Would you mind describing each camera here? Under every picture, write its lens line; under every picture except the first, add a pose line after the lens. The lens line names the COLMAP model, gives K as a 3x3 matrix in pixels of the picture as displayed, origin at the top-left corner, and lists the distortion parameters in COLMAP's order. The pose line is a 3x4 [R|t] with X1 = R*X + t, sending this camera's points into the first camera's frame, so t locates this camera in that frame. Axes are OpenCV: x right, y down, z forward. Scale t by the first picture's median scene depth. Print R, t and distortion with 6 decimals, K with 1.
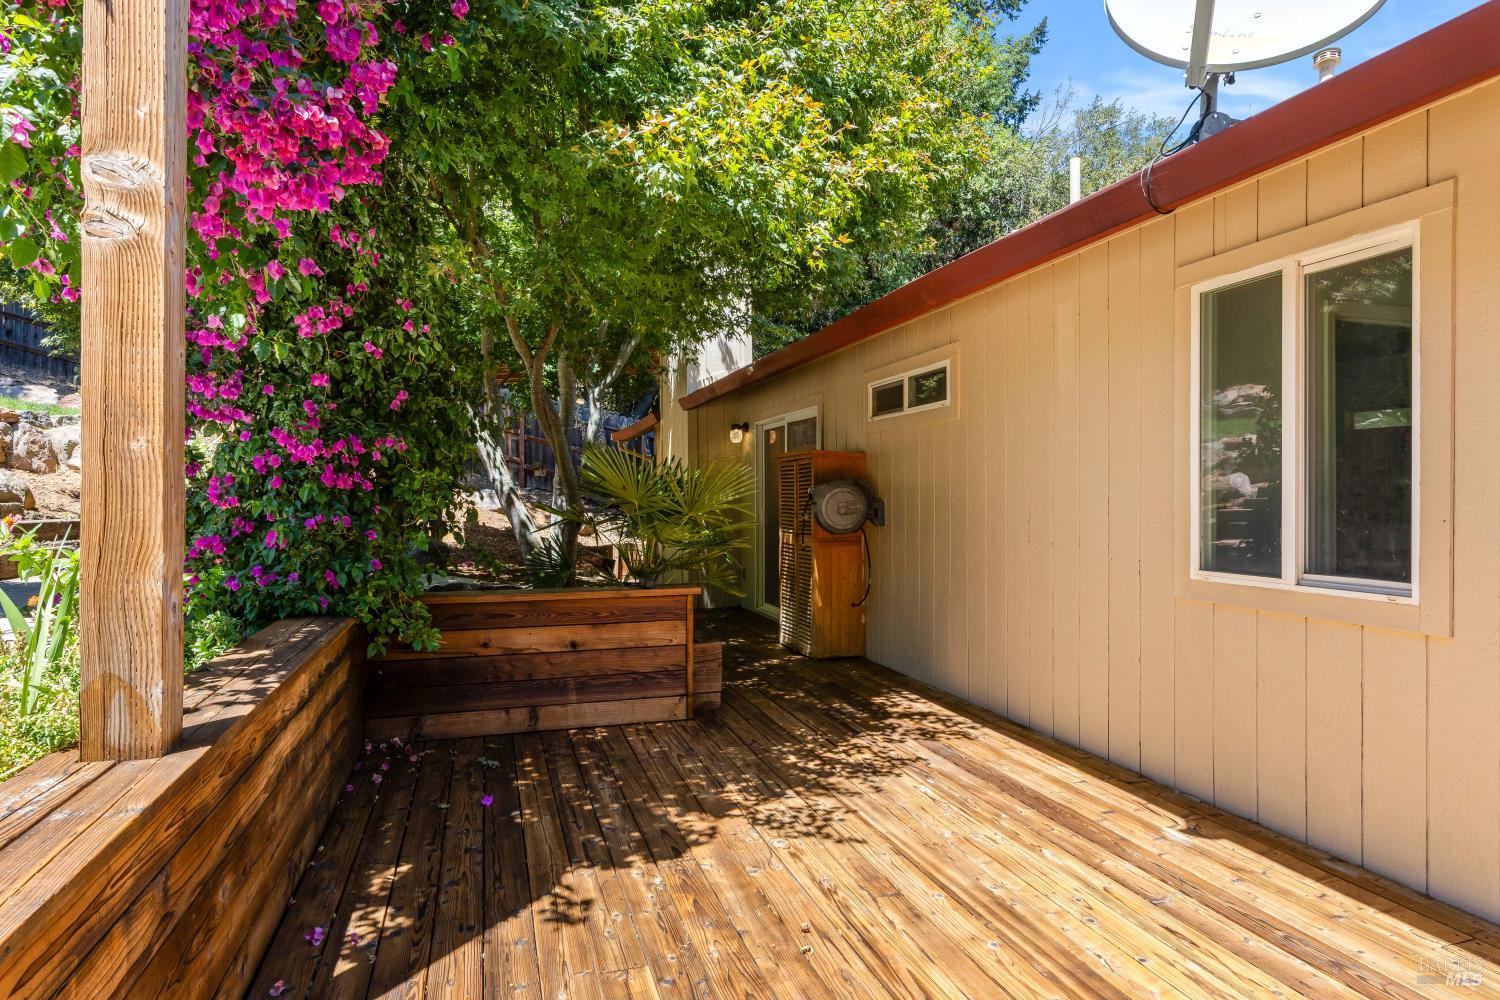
lens RADIAL K [[837.4, 0, 750.0], [0, 837.4, 500.0], [0, 0, 1]] dist [-0.002183, -0.000383]
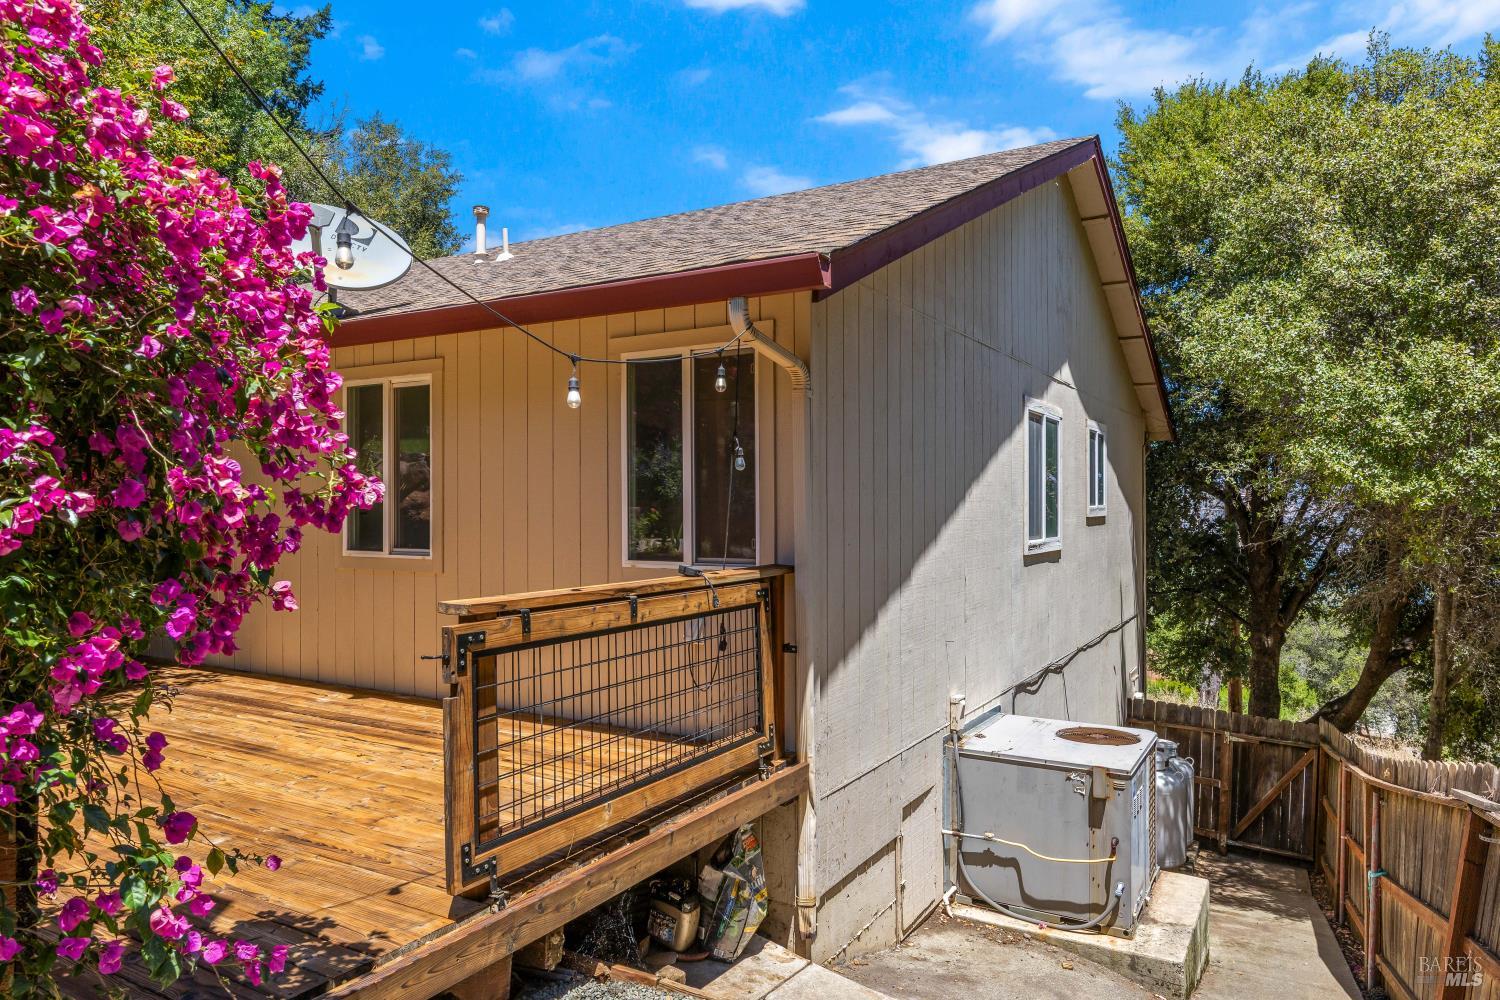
lens RADIAL K [[972.4, 0, 750.0], [0, 972.4, 500.0], [0, 0, 1]] dist [0.031400, -0.041285]
pose [[0.750409, 0.004302, 0.660959, -0.163455], [0.002113, 0.999958, -0.008907, 0.002061], [-0.660970, 0.008081, 0.750369, -1.066240]]
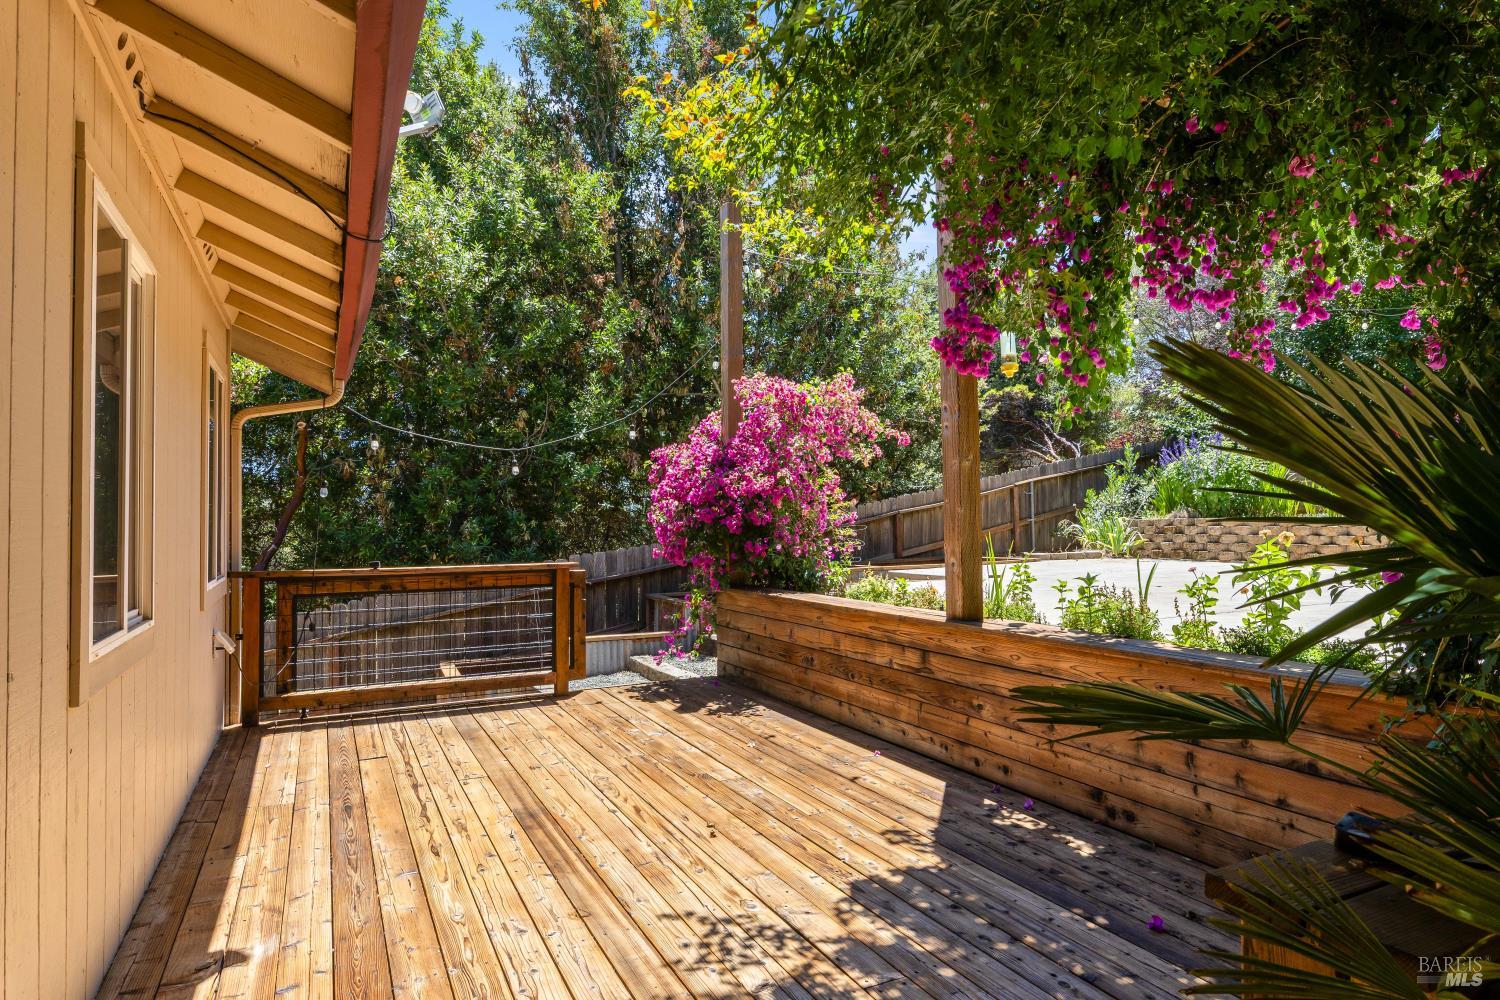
lens RADIAL K [[837.4, 0, 750.0], [0, 837.4, 500.0], [0, 0, 1]] dist [-0.002183, -0.000383]
pose [[-0.986894, -0.000914, -0.161370, 0.181399], [0.002984, 0.999710, -0.023911, -0.002577], [0.161345, -0.024079, -0.986604, 1.835871]]
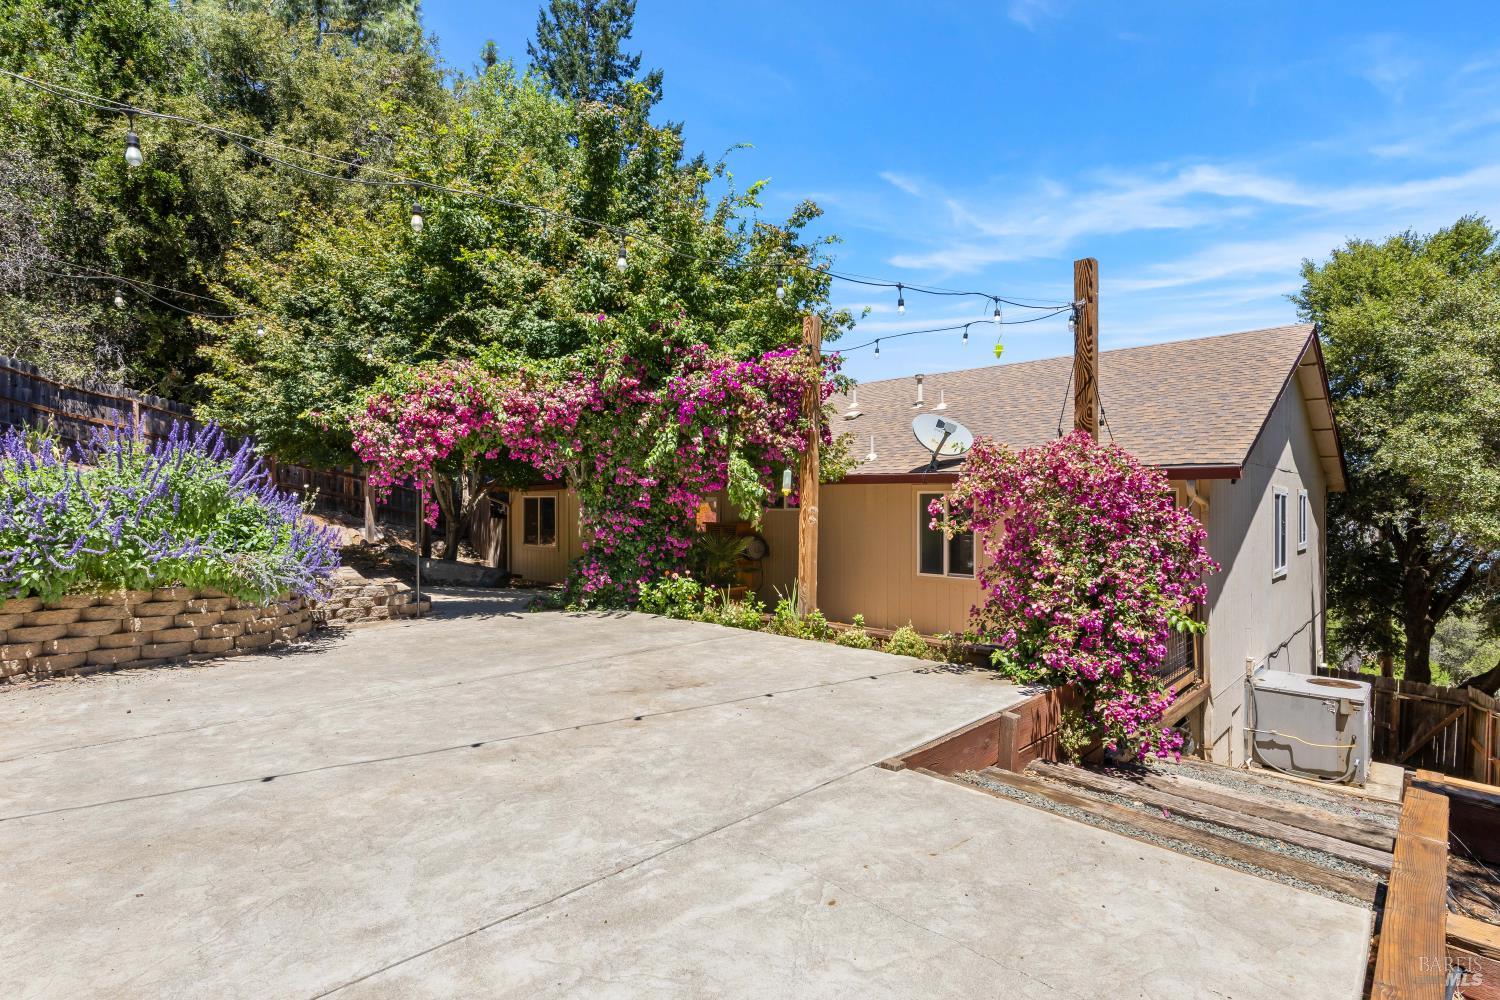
lens RADIAL K [[760.9, 0, 750.0], [0, 760.9, 500.0], [0, 0, 1]] dist [-0.001454, 0.001071]
pose [[0.873051, 0.005982, 0.487592, -1.688033], [-0.001940, 0.999959, -0.008793, -0.196687], [-0.487624, 0.006730, 0.873028, -1.471843]]
